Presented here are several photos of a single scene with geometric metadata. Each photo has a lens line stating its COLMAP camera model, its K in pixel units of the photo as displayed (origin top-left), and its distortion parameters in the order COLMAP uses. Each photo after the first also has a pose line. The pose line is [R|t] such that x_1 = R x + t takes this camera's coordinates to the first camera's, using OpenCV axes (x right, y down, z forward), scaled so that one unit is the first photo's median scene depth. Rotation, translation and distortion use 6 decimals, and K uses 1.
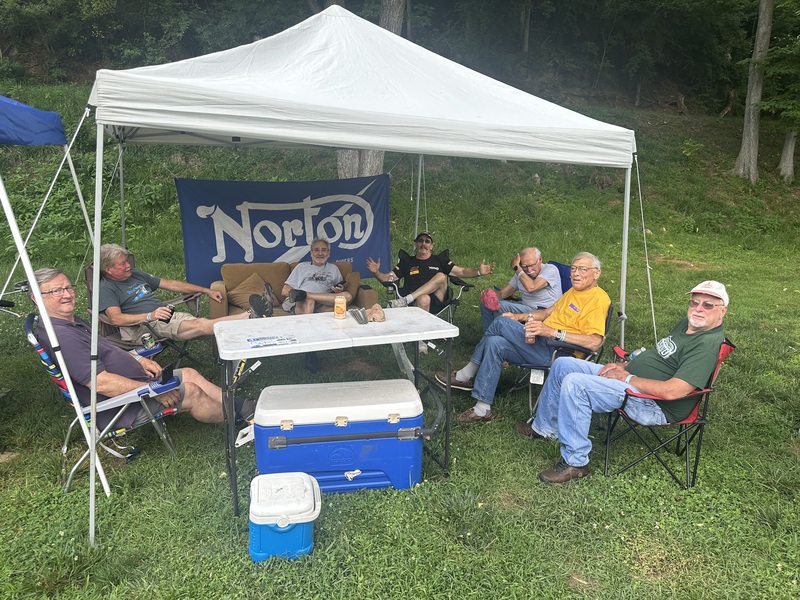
lens RADIAL K [[554.1, 0, 400.0], [0, 554.1, 300.0], [0, 0, 1]] dist [0.058044, -0.000143]
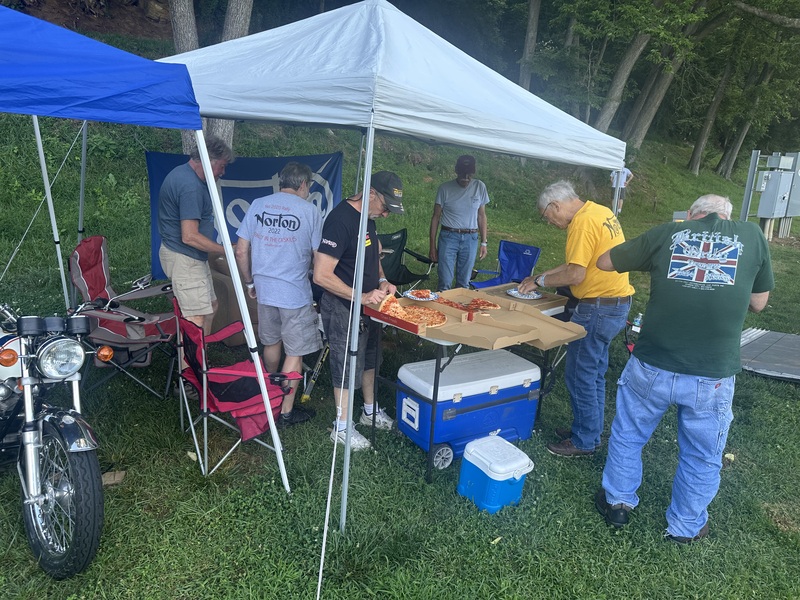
lens RADIAL K [[560.2, 0, 400.0], [0, 560.2, 300.0], [0, 0, 1]] dist [0.002551, 0.000406]
pose [[0.908632, -0.055677, 0.413870, -0.447235], [0.029557, 0.997161, 0.069254, -0.032620], [-0.416551, -0.050693, 0.907698, 0.018226]]
